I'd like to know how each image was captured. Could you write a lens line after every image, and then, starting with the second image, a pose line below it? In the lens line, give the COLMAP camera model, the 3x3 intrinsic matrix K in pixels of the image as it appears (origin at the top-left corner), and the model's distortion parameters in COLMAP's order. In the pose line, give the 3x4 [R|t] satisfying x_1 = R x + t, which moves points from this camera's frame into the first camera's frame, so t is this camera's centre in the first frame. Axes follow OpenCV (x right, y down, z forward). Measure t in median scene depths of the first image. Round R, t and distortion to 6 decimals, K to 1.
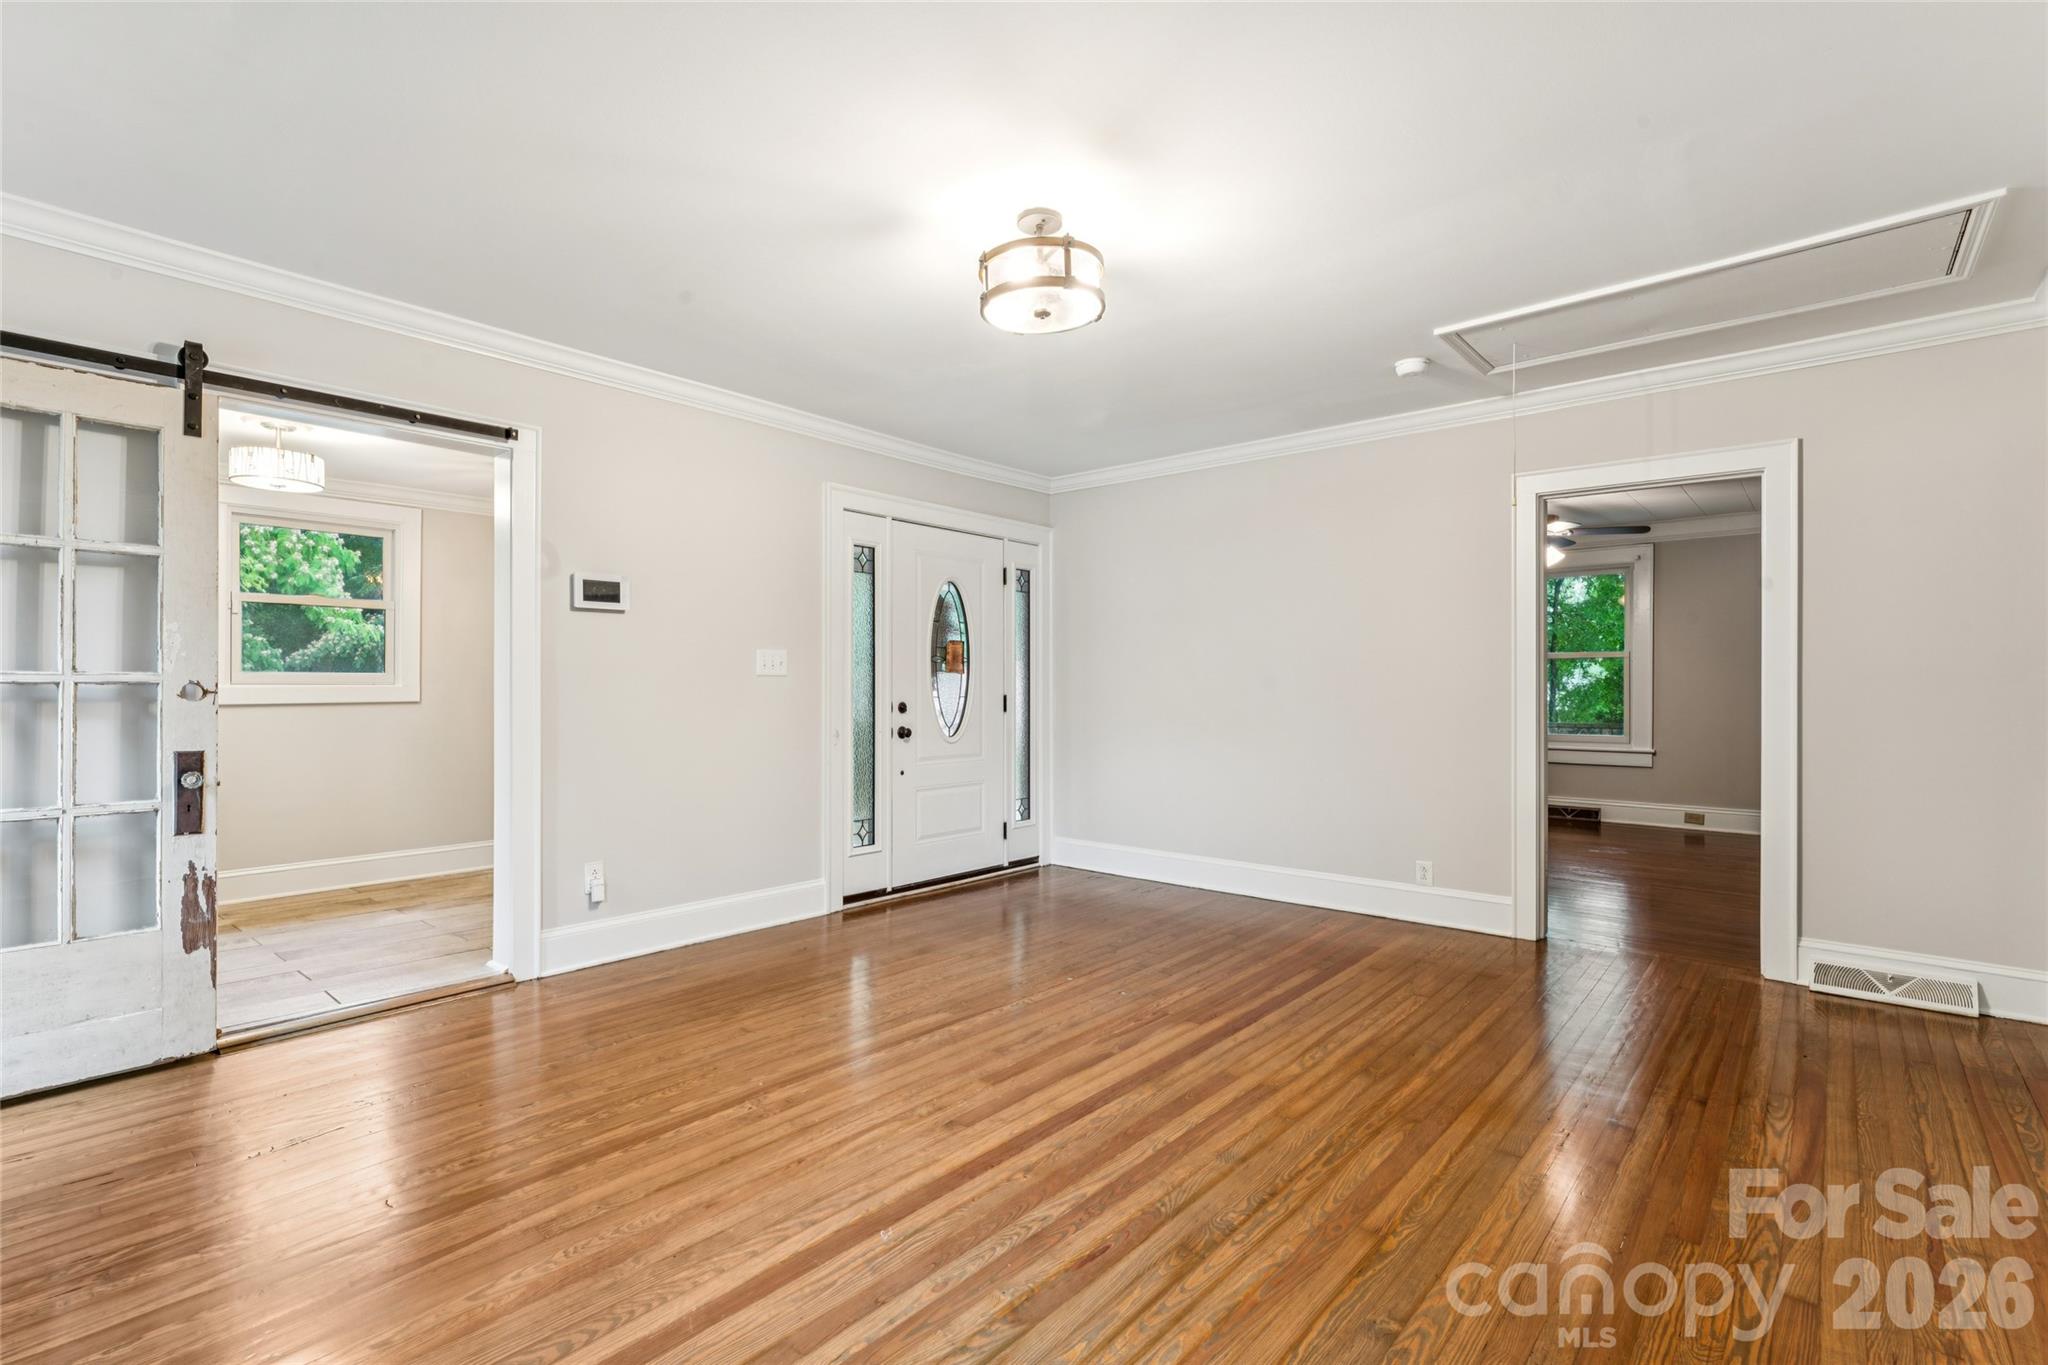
lens RADIAL K [[945.8, 0, 1037.0], [0, 945.8, 690.2], [0, 0, 1]] dist [0.000236, -0.000187]
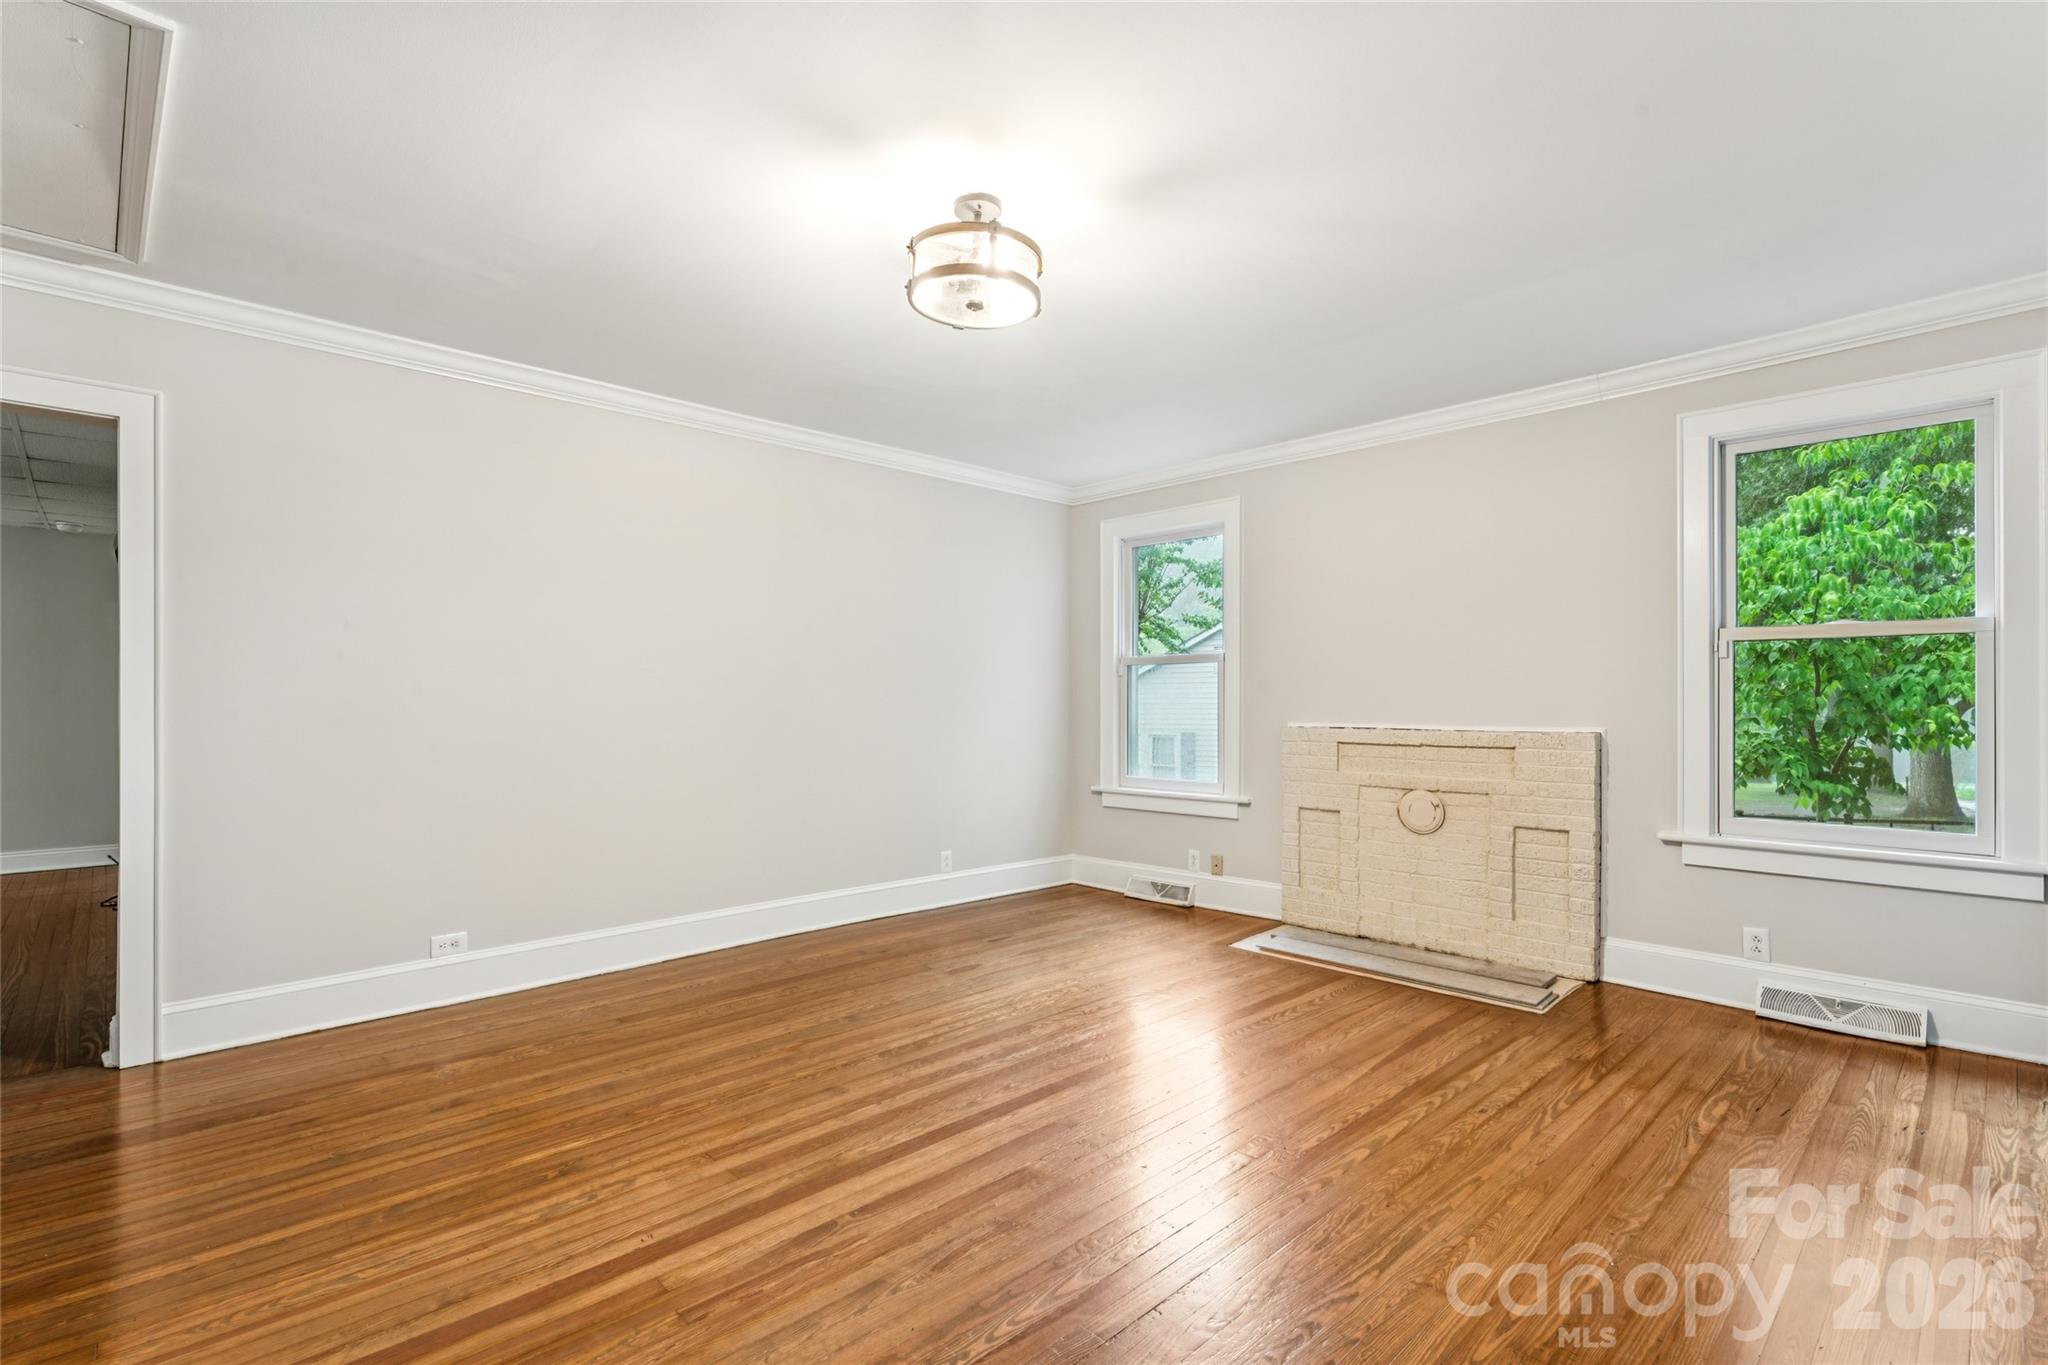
lens RADIAL K [[945.8, 0, 1032.7], [0, 945.8, 700.2], [0, 0, 1]] dist [0.000236, -0.000187]
pose [[-0.995680, -0.000923, 0.092850, -0.139265], [-0.001042, 0.999999, -0.001237, -0.002353], [-0.092849, -0.001329, -0.995679, 1.944411]]
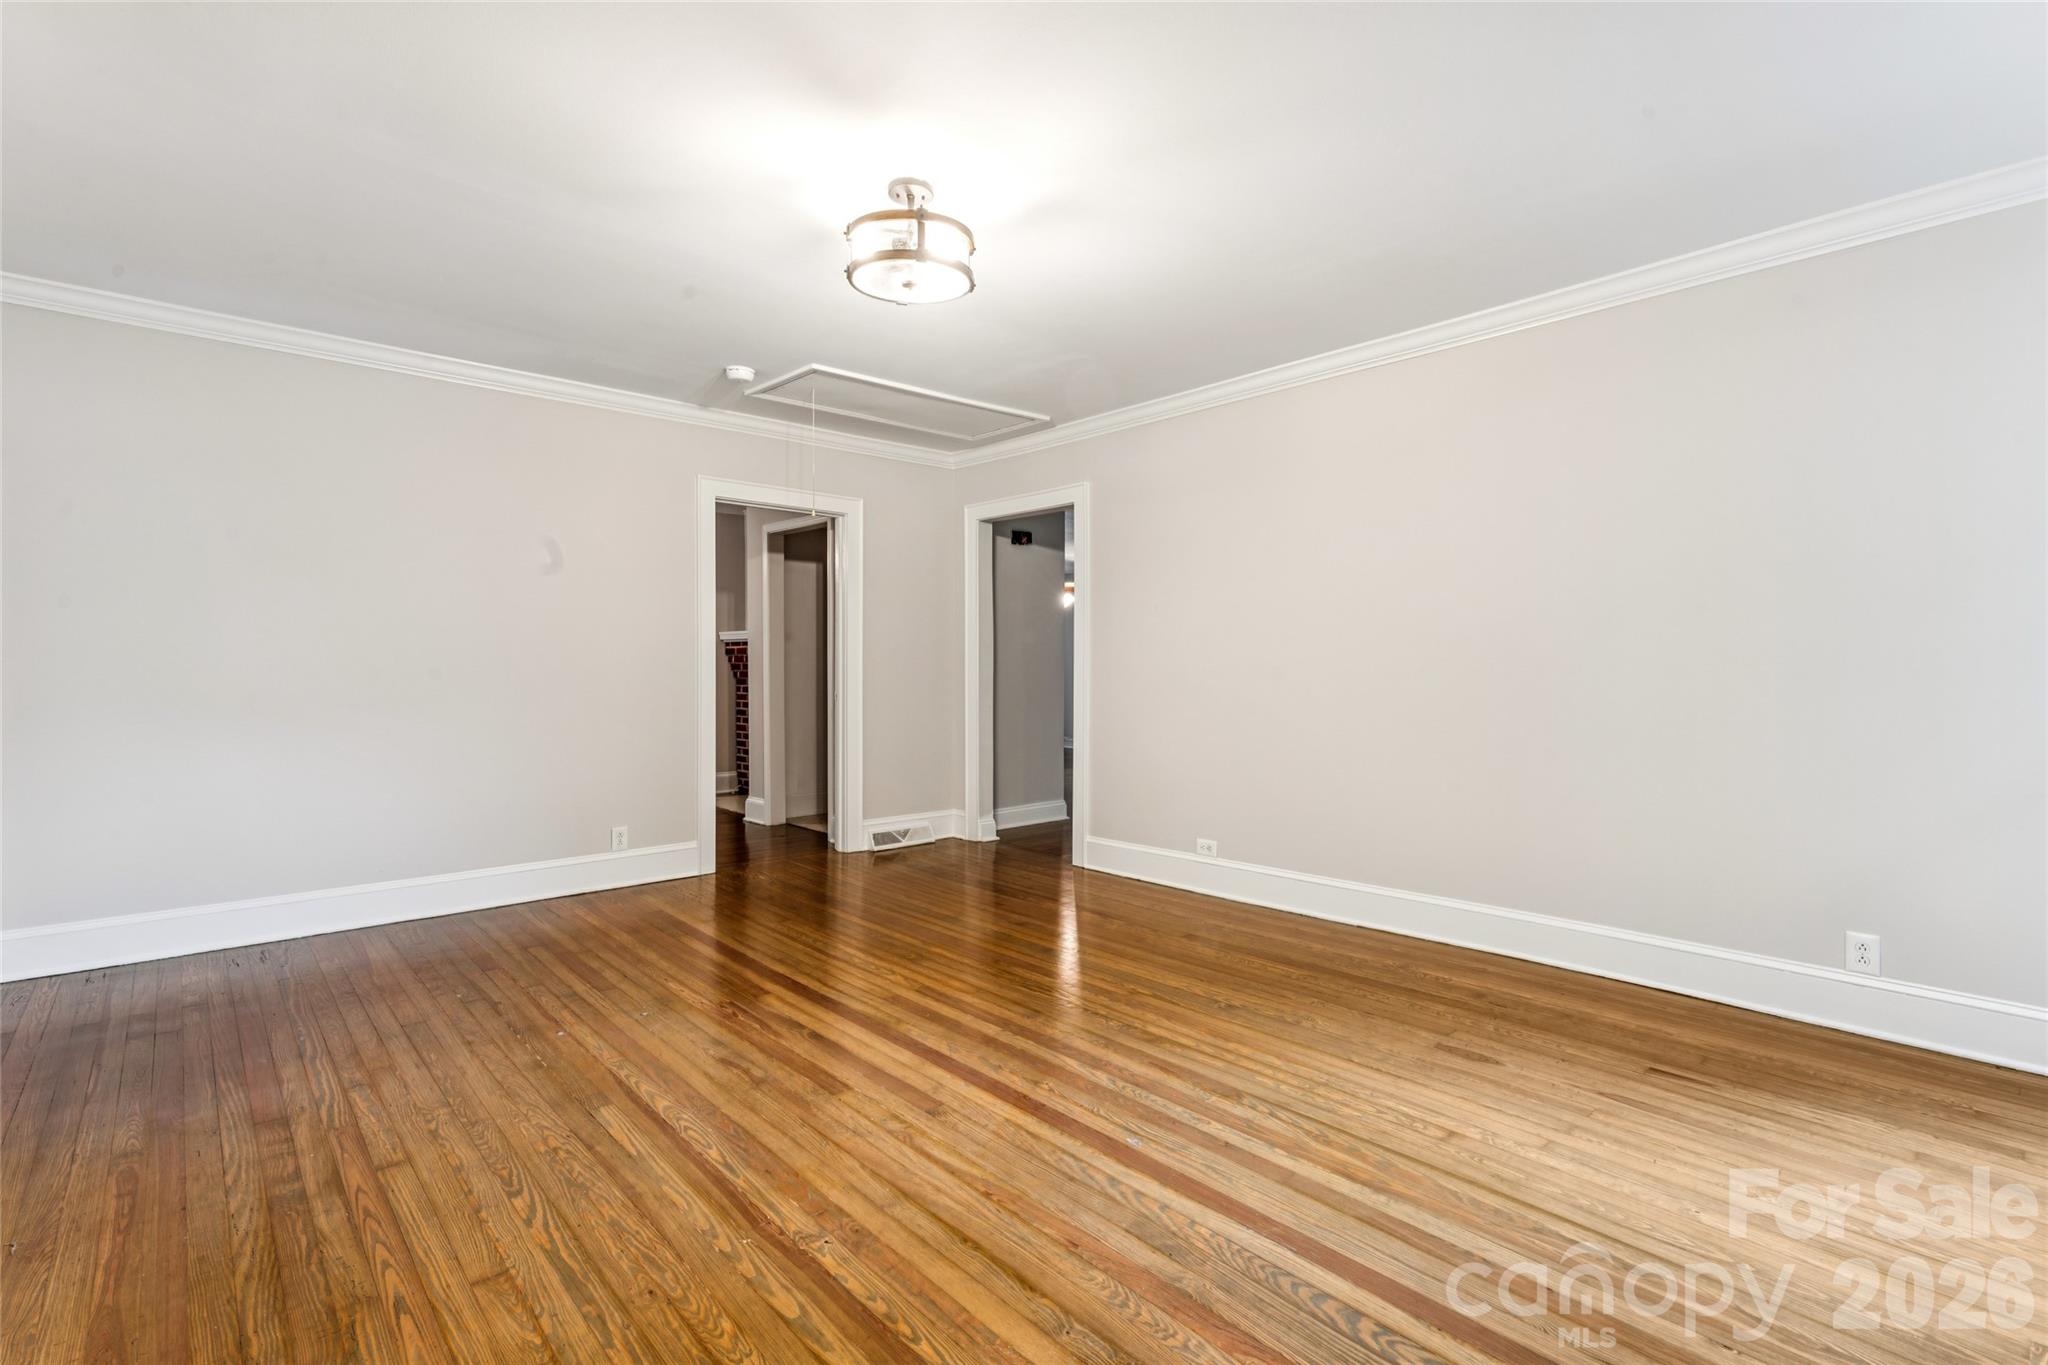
lens RADIAL K [[945.8, 0, 1026.0], [0, 945.8, 677.8], [0, 0, 1]] dist [0.000236, -0.000187]
pose [[0.125104, -0.015449, 0.992023, -0.981178], [0.002041, 0.999881, 0.015314, 0.003925], [-0.992142, 0.000109, 0.125121, 0.754243]]
